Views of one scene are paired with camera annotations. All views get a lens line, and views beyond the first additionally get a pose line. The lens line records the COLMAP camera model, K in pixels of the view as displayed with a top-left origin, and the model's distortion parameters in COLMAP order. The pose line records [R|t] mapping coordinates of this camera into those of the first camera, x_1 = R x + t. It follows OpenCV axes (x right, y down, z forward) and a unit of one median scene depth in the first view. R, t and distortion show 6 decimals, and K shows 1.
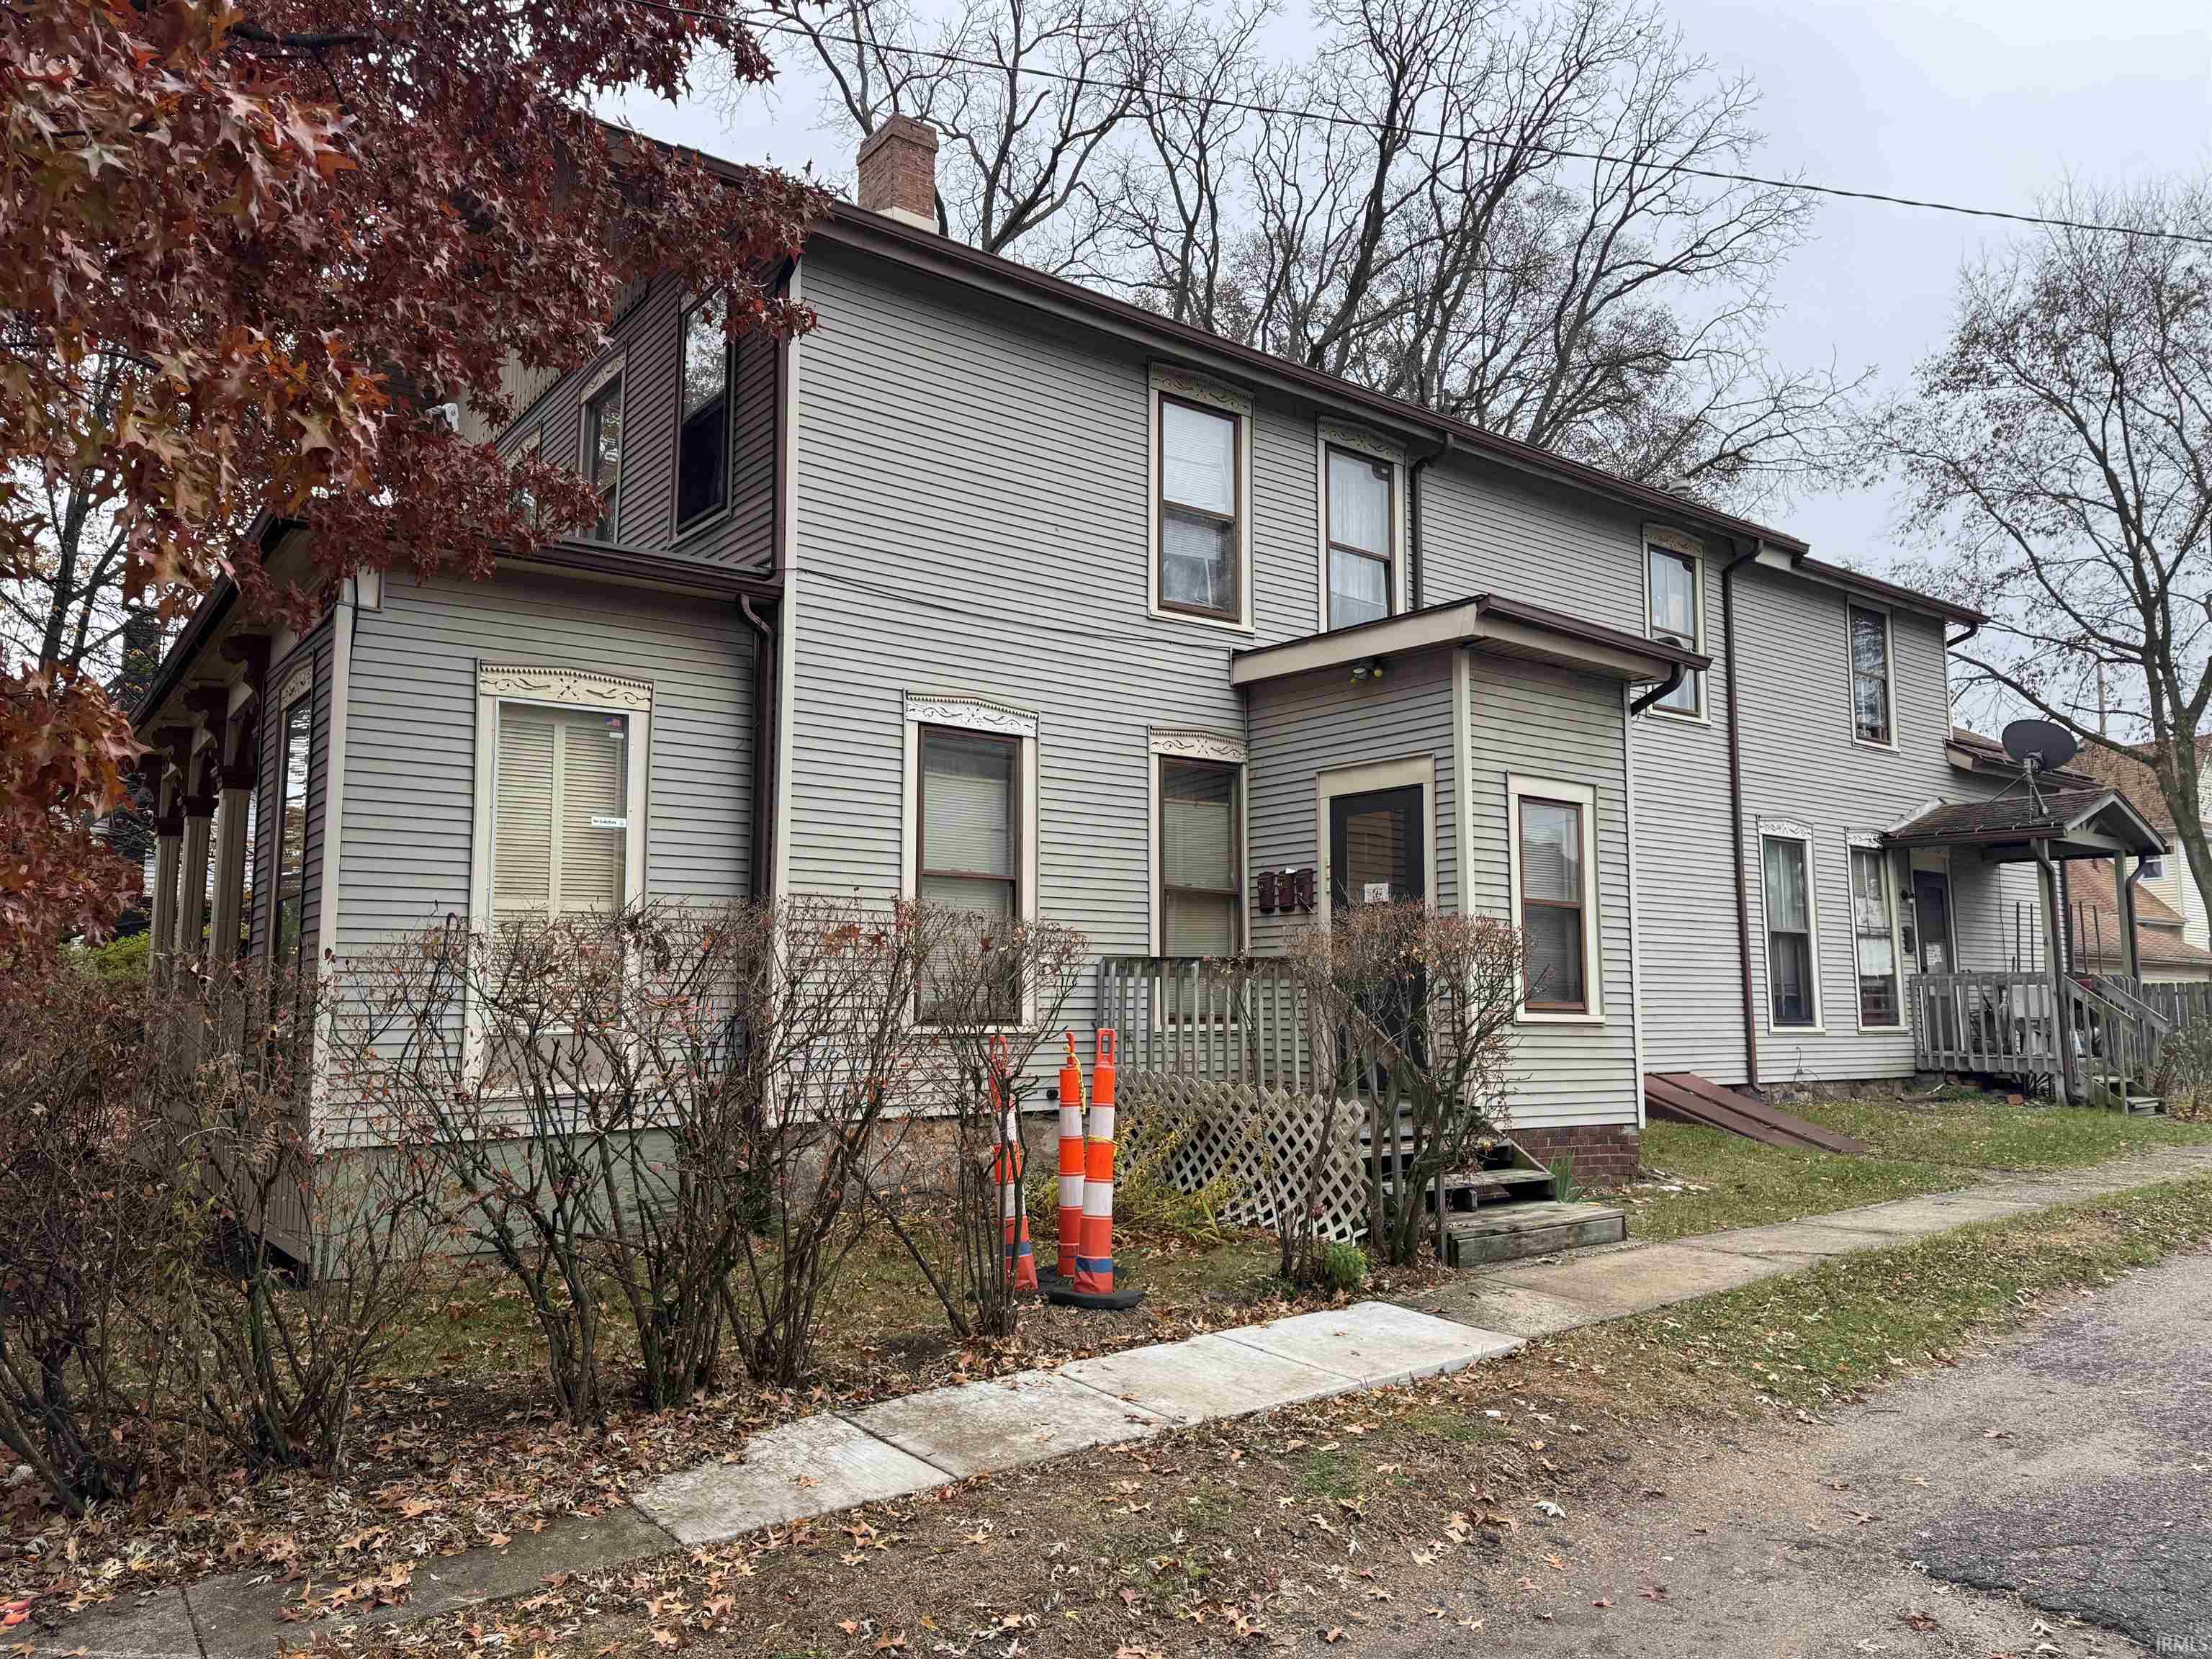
lens RADIAL K [[1561.8, 0, 1106.0], [0, 1561.8, 829.5], [0, 0, 1]] dist [0.003395, 0.000496]
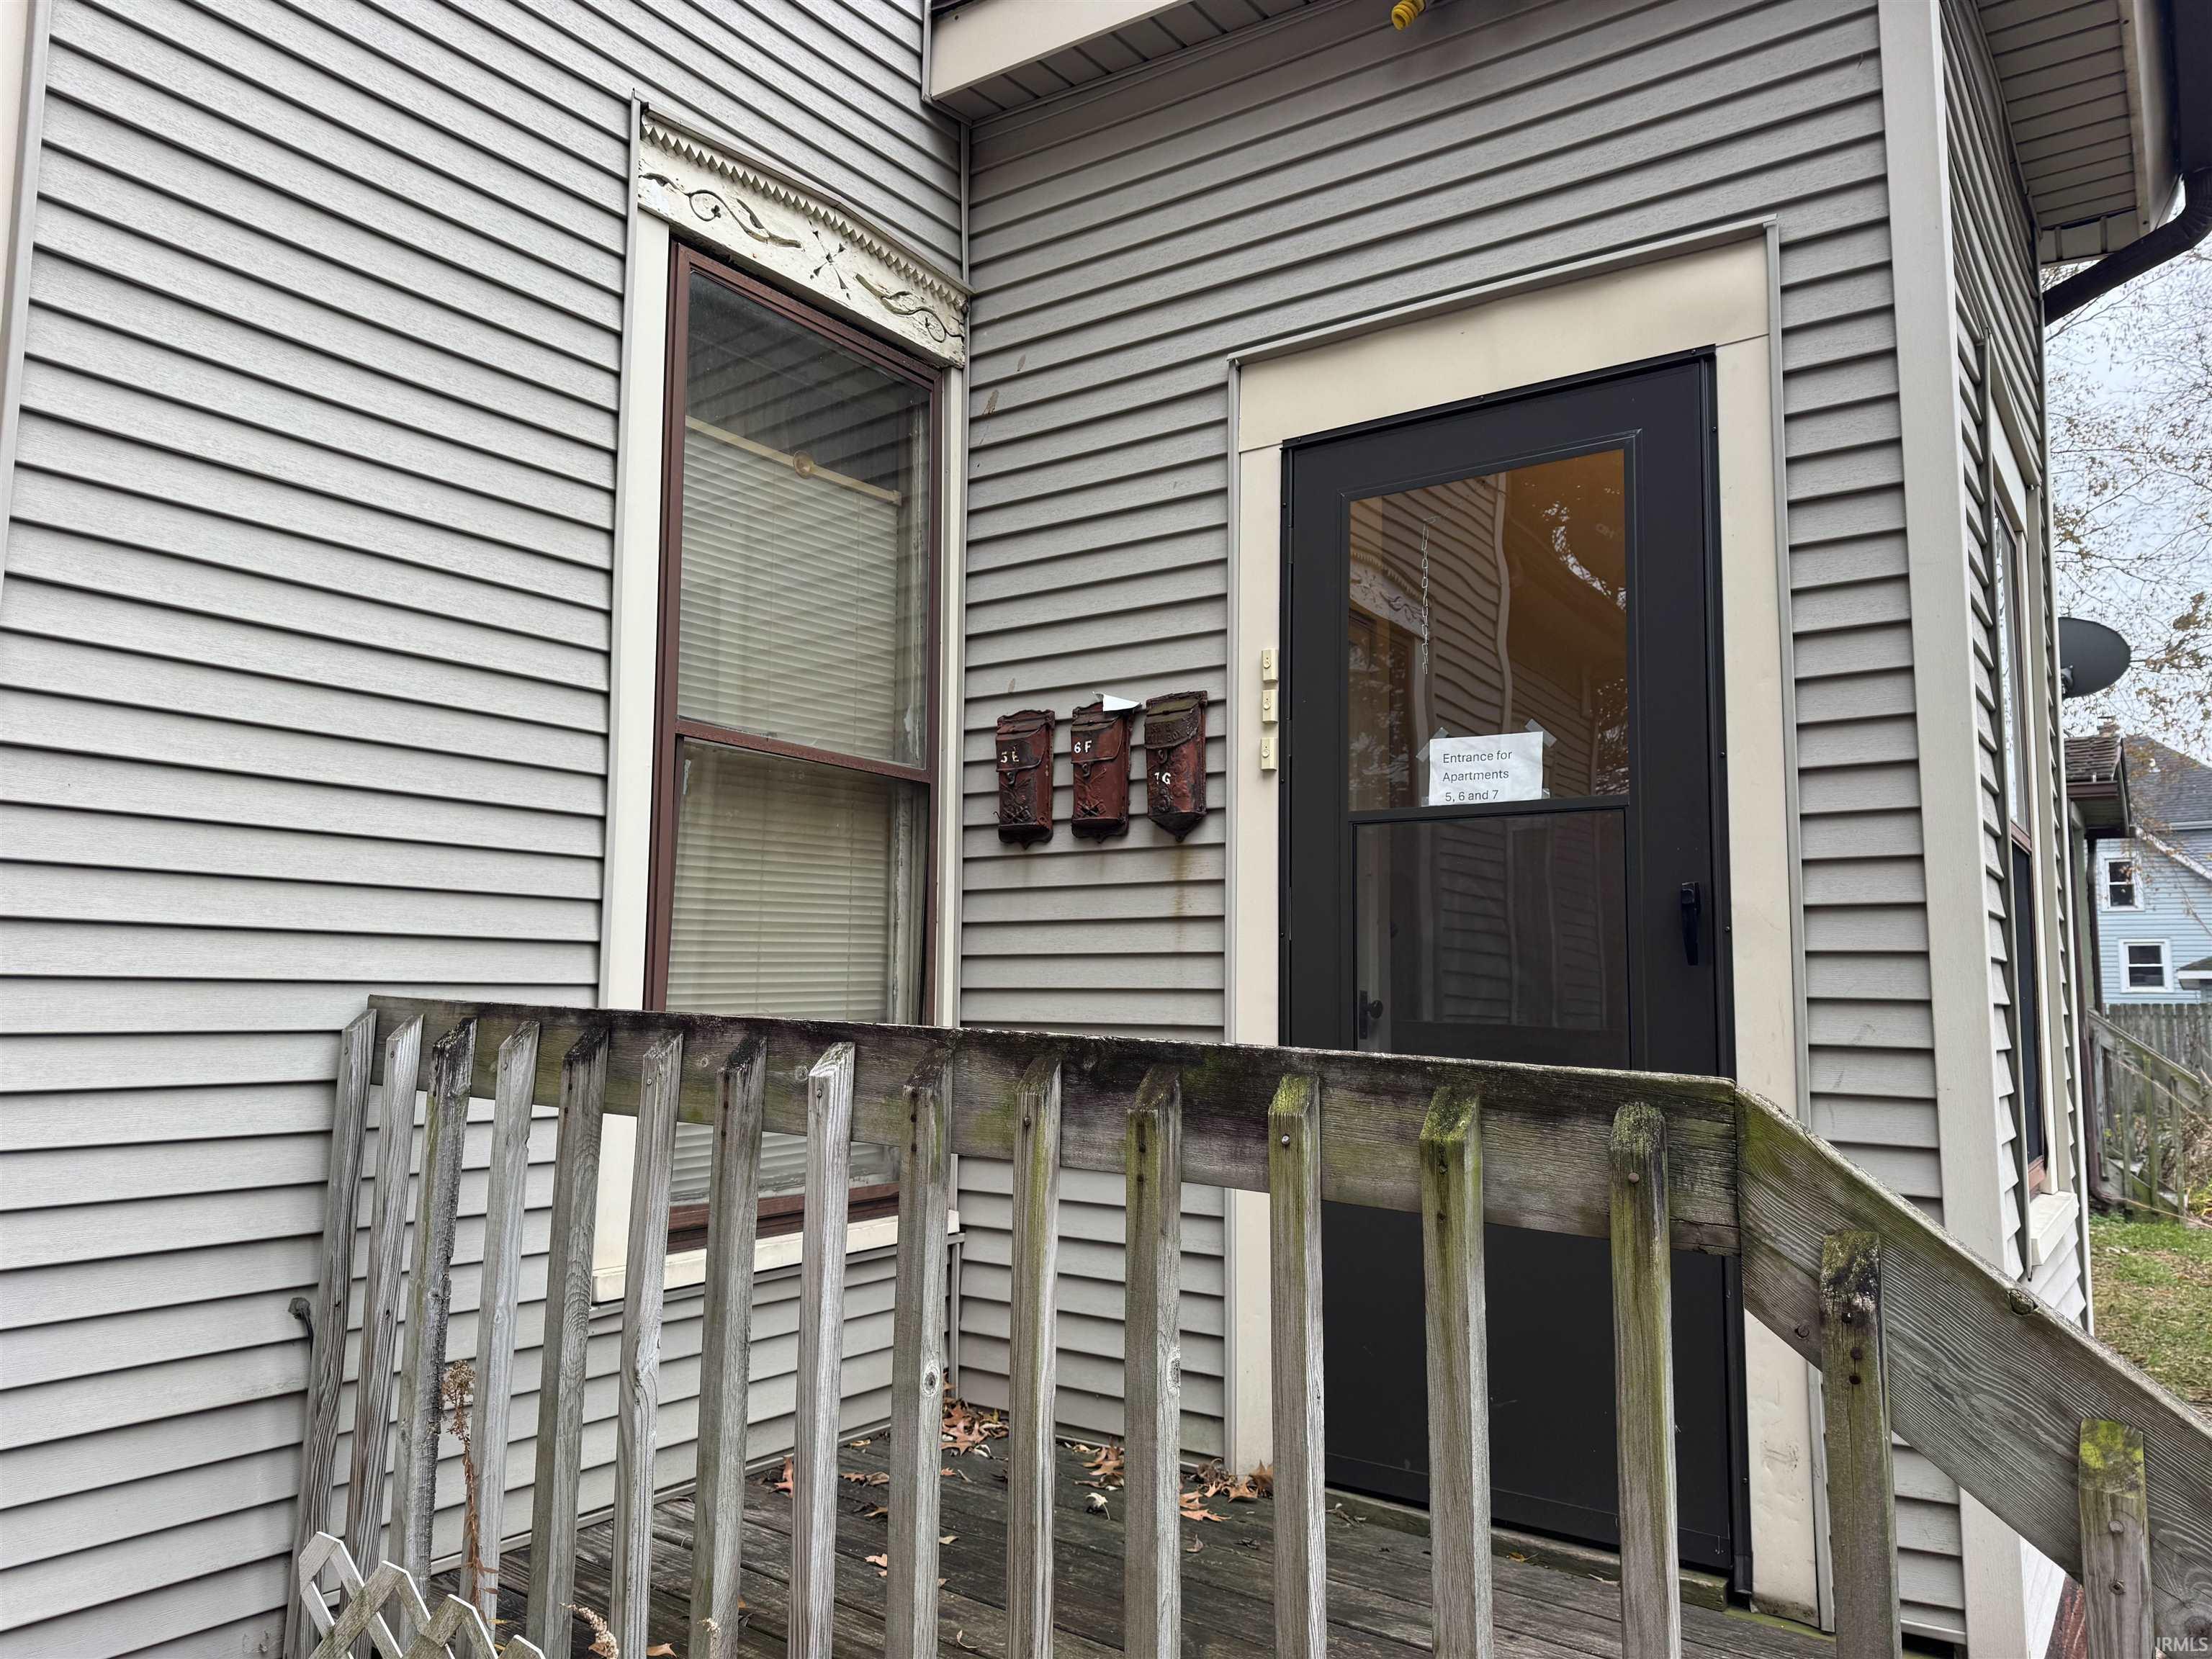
lens RADIAL K [[1561.8, 0, 1106.0], [0, 1561.8, 829.5], [0, 0, 1]] dist [0.003395, 0.000496]
pose [[0.952324, 0.041617, 0.302237, 0.028374], [-0.042291, 0.999096, -0.004318, 0.052414], [-0.302143, -0.008670, 0.953223, 0.729489]]
